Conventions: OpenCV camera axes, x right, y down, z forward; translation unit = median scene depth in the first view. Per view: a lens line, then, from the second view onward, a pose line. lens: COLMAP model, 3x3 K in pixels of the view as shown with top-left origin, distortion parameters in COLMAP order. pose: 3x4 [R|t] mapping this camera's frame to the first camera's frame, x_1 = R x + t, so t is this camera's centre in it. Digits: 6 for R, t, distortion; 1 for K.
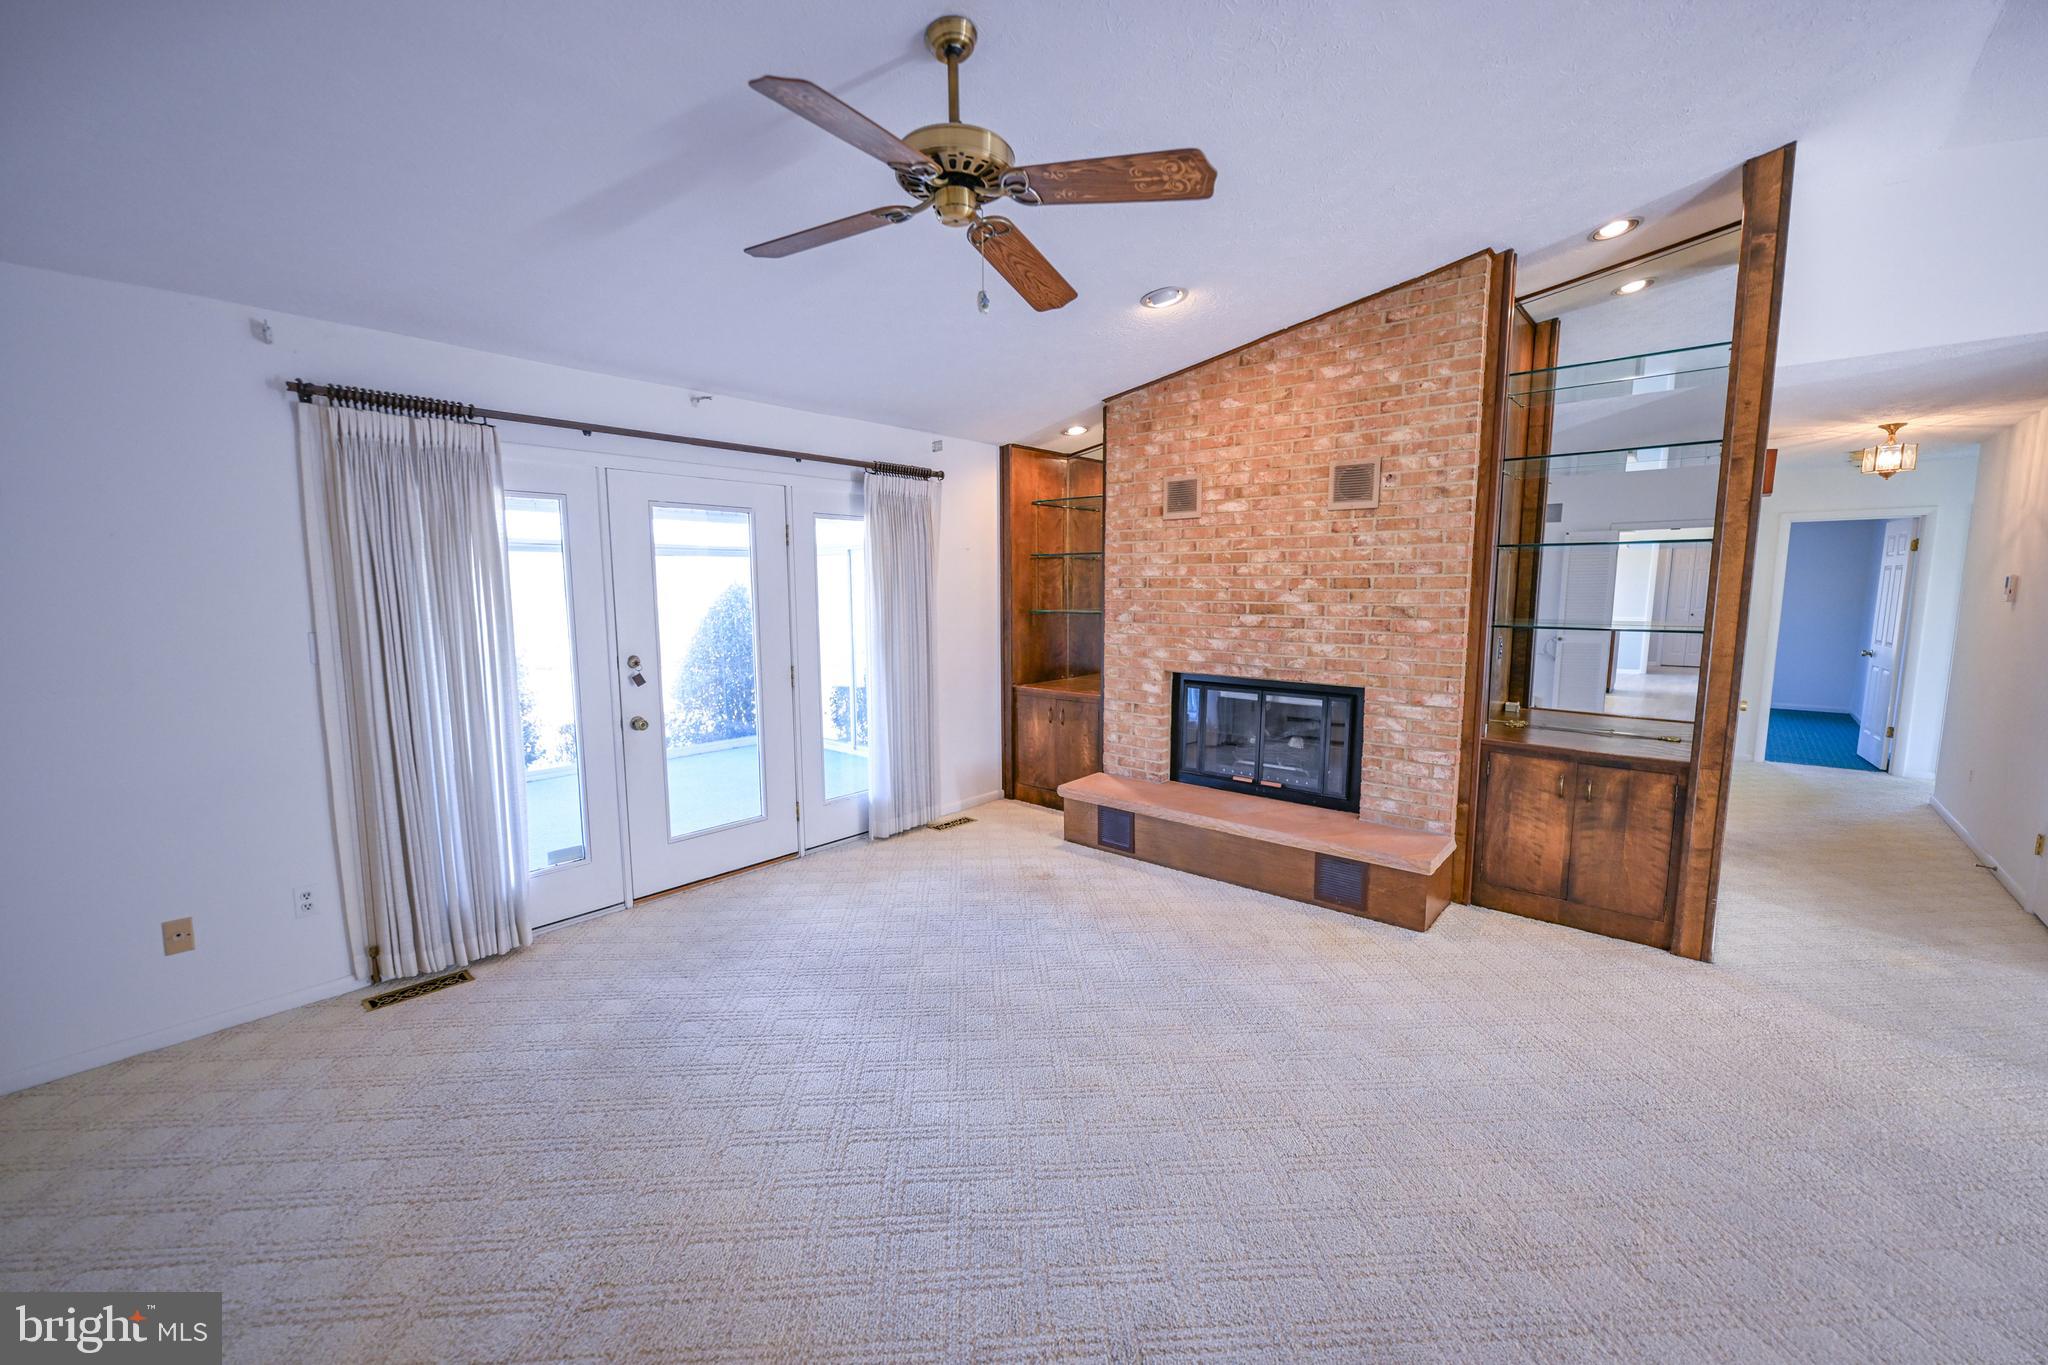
lens RADIAL K [[809.7, 0, 1028.3], [0, 809.7, 683.5], [0, 0, 1]] dist [-0.001999, 0.000362]
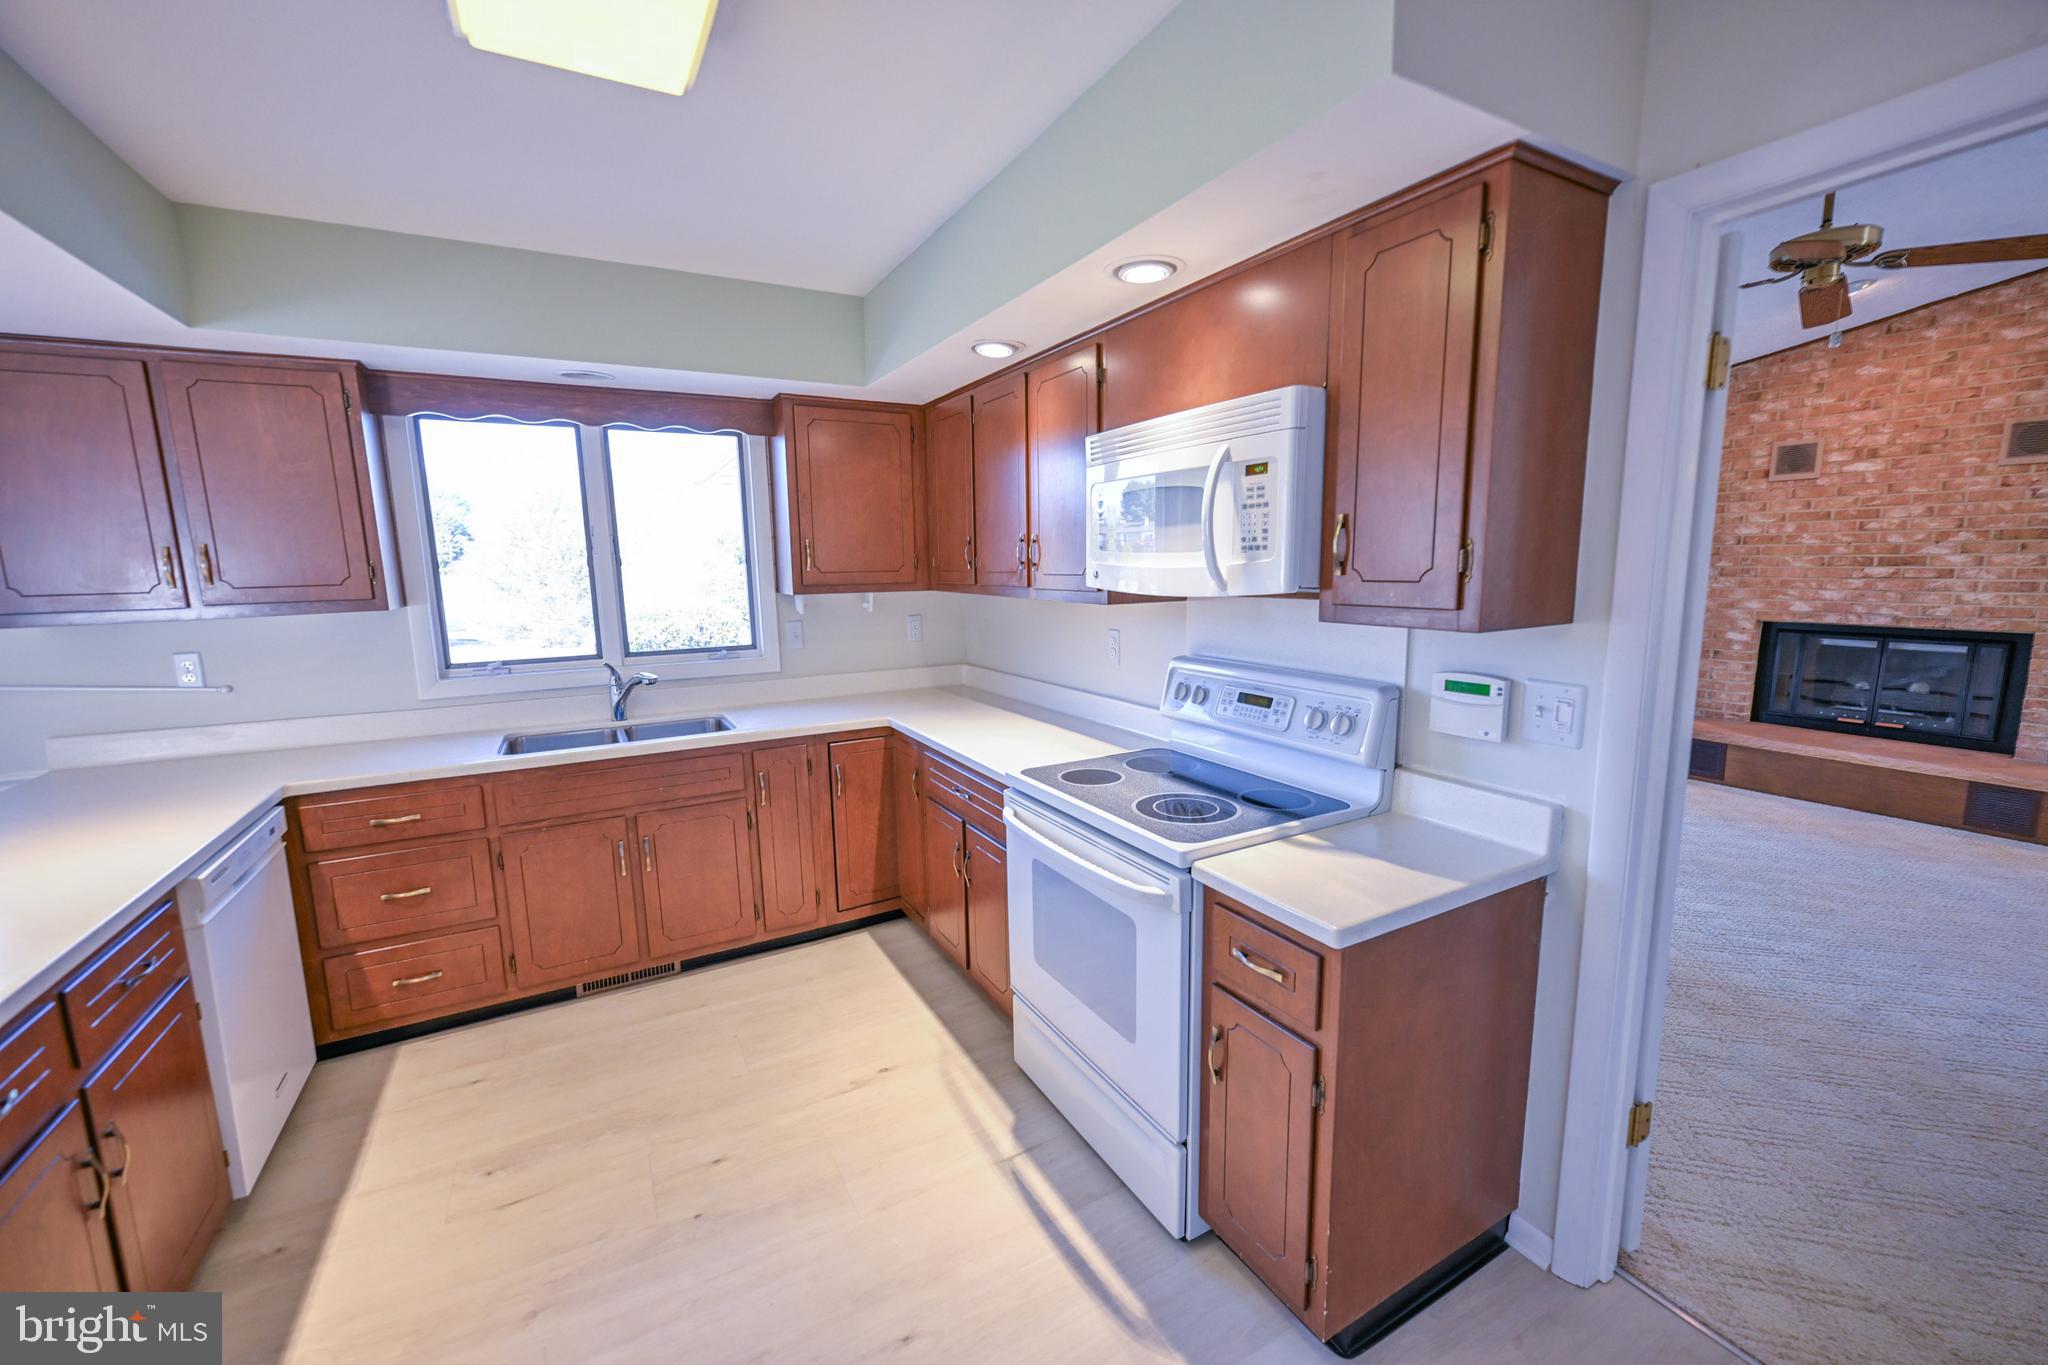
lens RADIAL K [[809.7, 0, 1024.7], [0, 809.7, 687.0], [0, 0, 1]] dist [-0.001999, 0.000362]
pose [[0.937484, 0.039477, -0.345783, -0.418677], [-0.026698, 0.998776, 0.041643, 0.061293], [0.347004, -0.029808, 0.937390, -0.414245]]
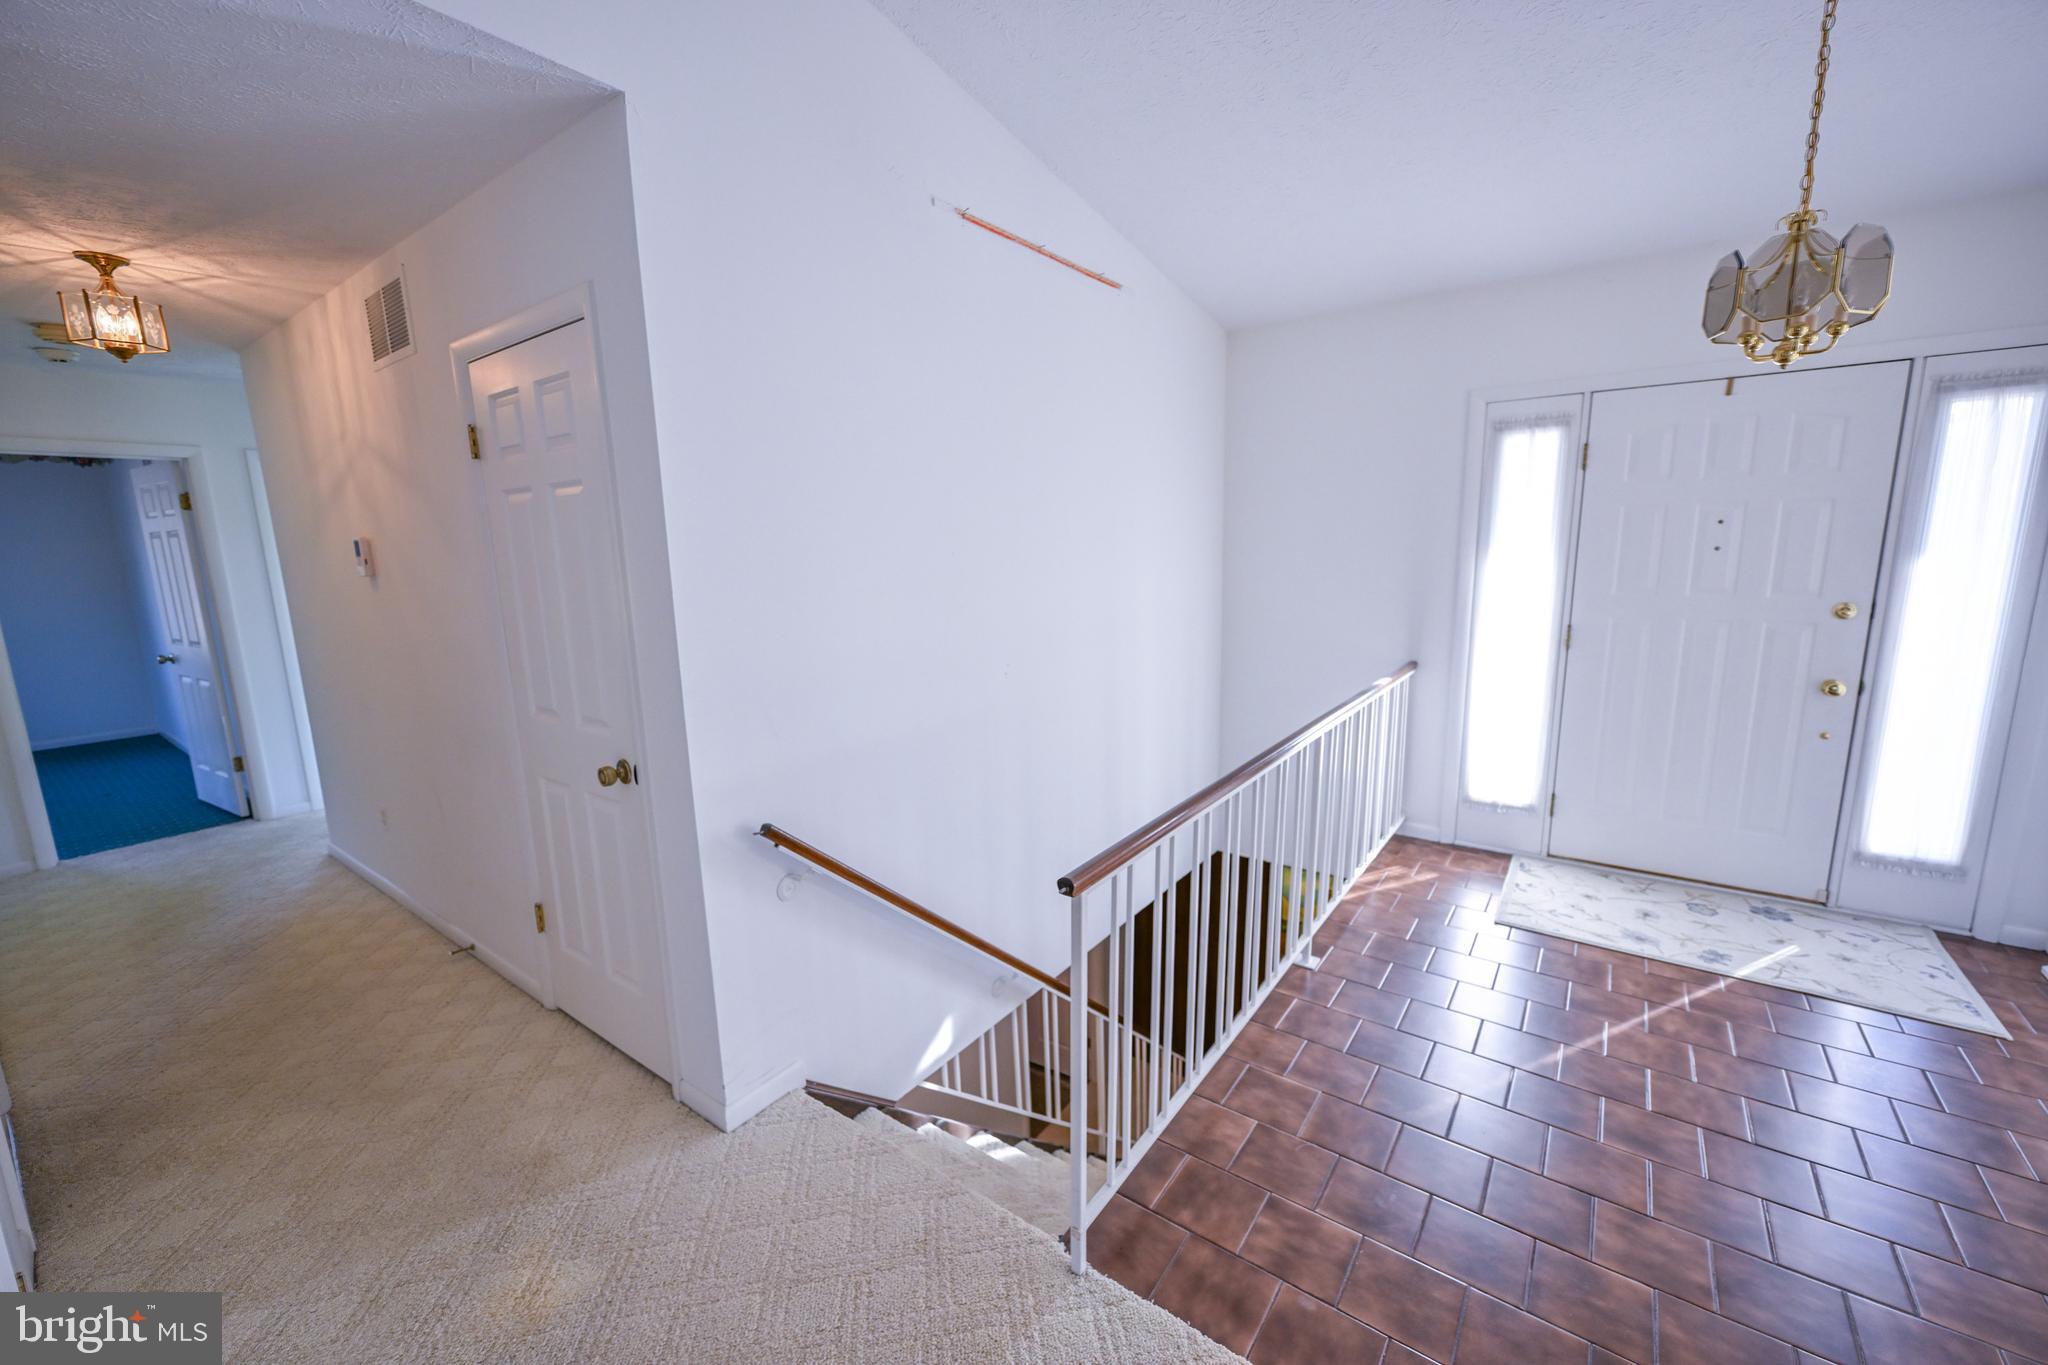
lens RADIAL K [[809.7, 0, 1034.7], [0, 809.7, 686.0], [0, 0, 1]] dist [-0.001999, 0.000362]
pose [[-0.079887, -0.171863, 0.981876, 0.288434], [0.143939, 0.972712, 0.181970, -0.033508], [-0.986357, 0.155867, -0.052970, 0.299590]]
